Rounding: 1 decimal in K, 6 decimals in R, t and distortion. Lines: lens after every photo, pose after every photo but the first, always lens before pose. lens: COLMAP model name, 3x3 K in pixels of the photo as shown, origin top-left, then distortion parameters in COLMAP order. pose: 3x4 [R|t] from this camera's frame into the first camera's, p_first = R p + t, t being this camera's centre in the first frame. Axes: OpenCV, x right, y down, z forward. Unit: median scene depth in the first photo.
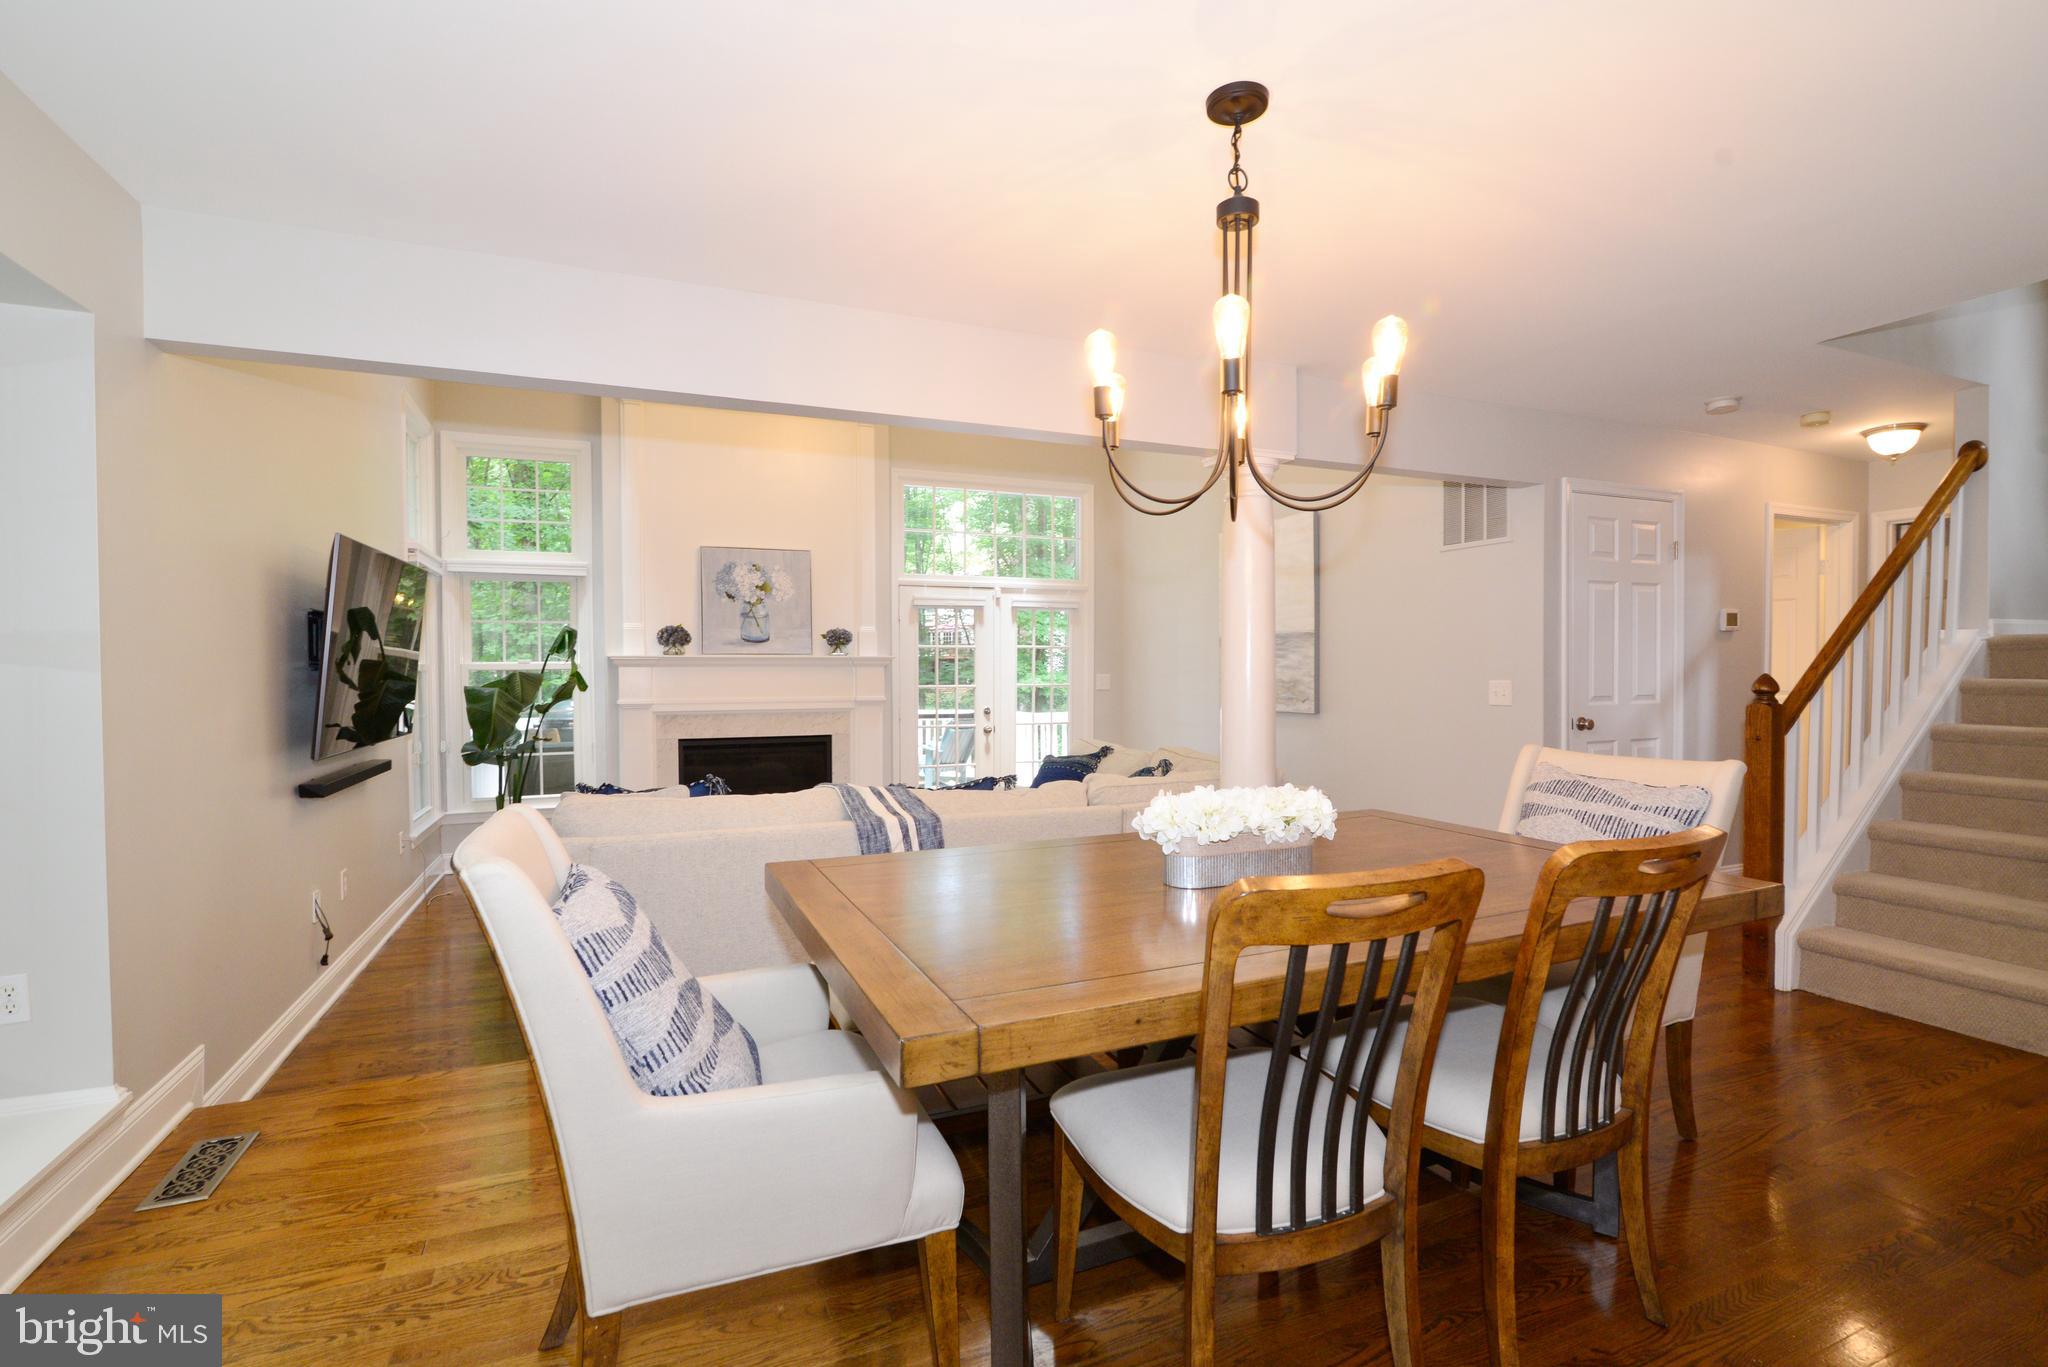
lens RADIAL K [[933.8, 0, 1014.1], [0, 933.8, 690.0], [0, 0, 1]] dist [-0.019151, 0.000125]
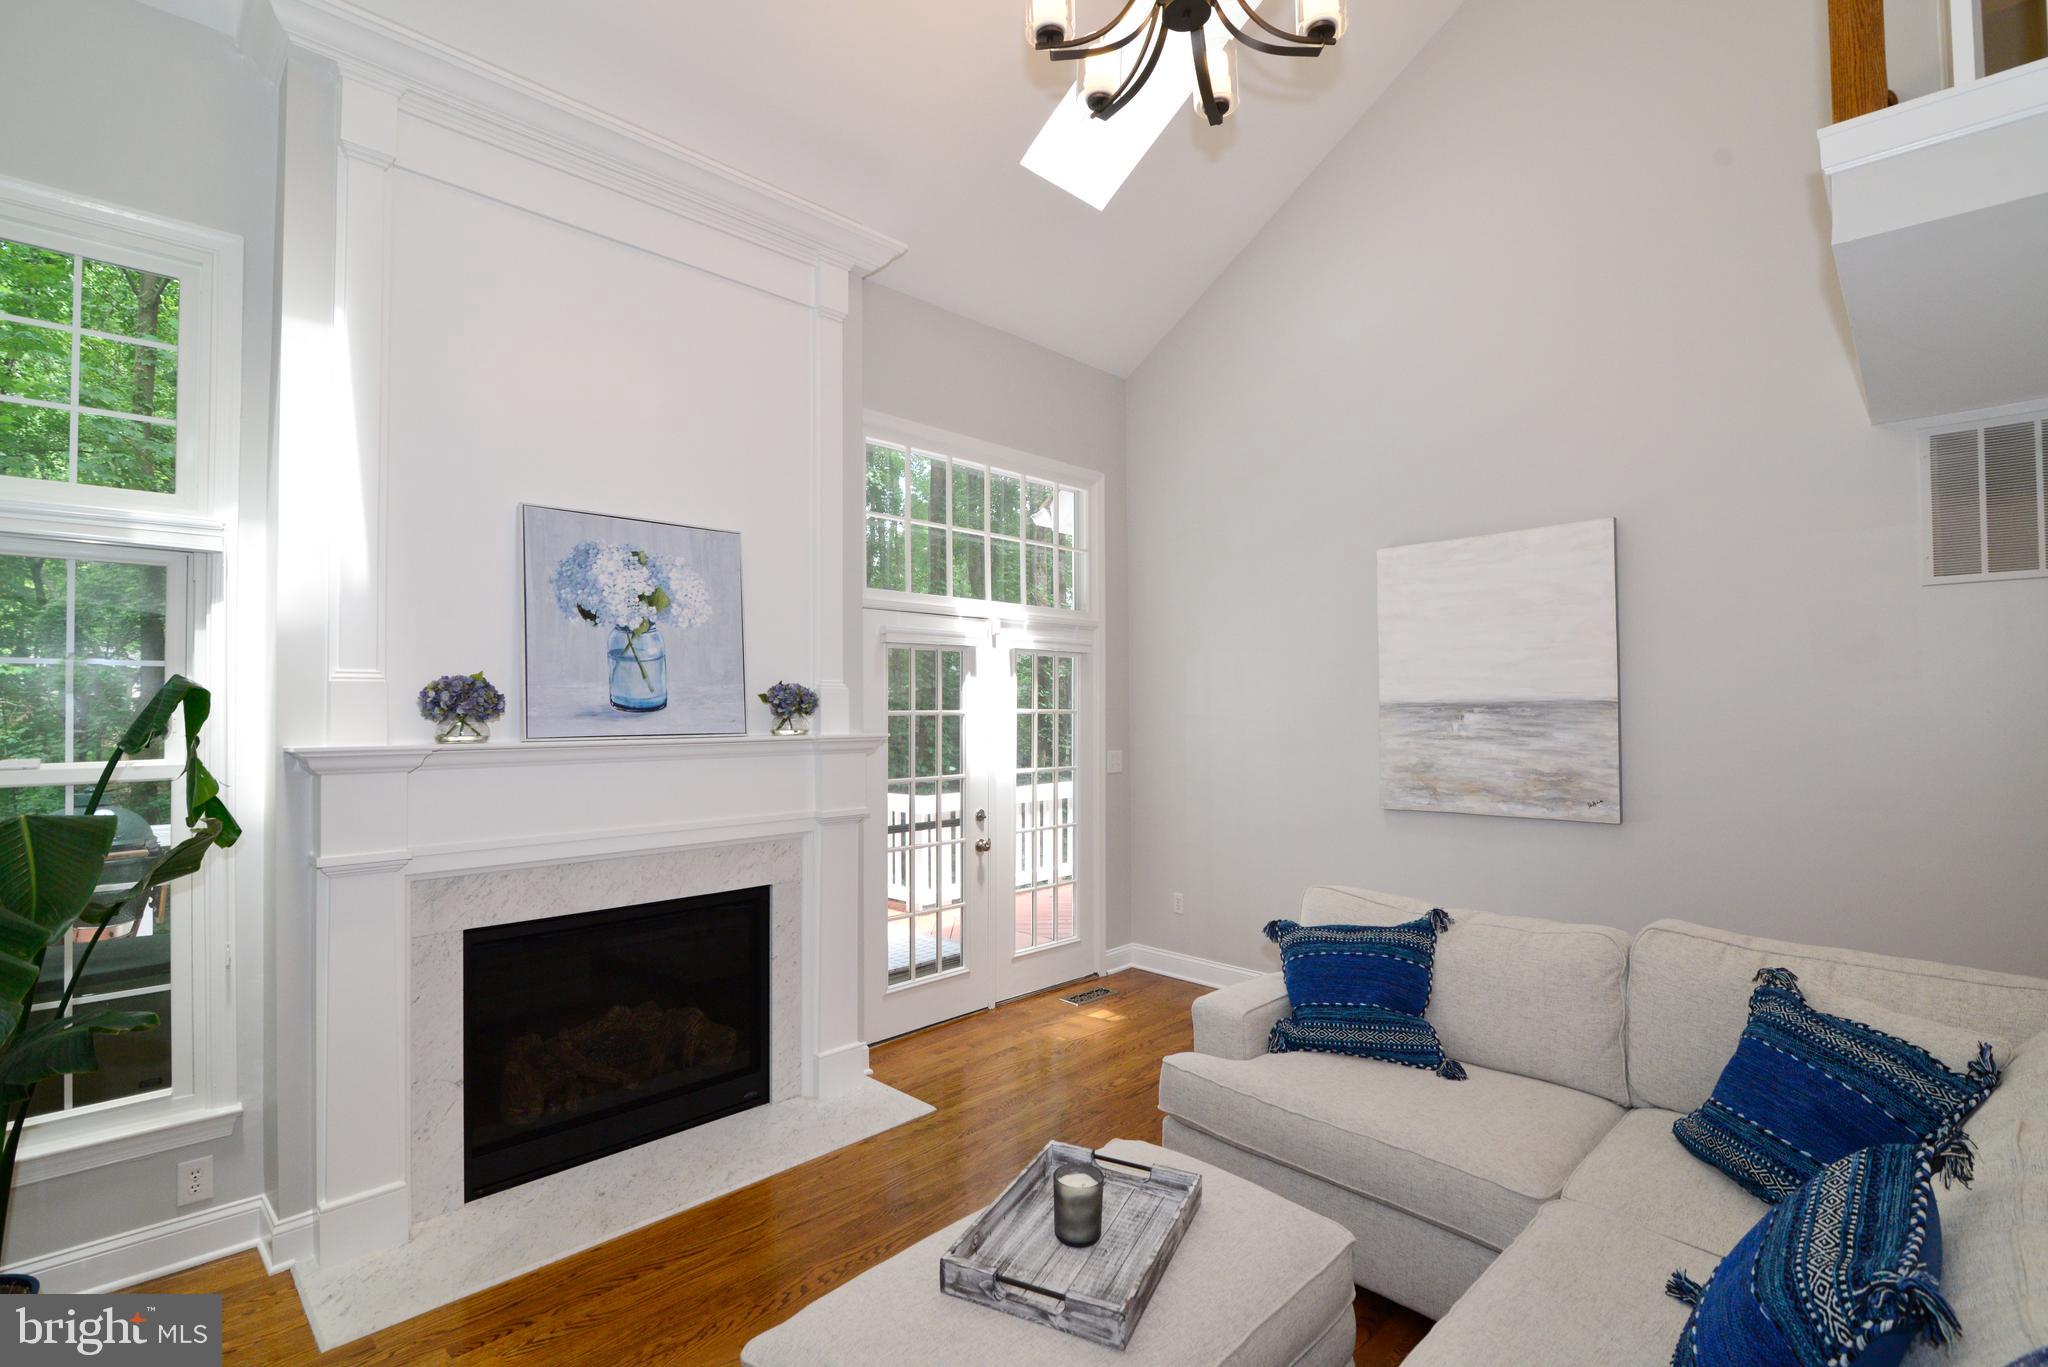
lens RADIAL K [[933.8, 0, 1014.1], [0, 933.8, 690.0], [0, 0, 1]] dist [-0.019151, 0.000125]
pose [[0.926386, 0.007021, 0.376510, -0.286104], [0.009555, 0.999066, -0.042141, -0.040881], [-0.376454, 0.042637, 0.925454, 0.490827]]
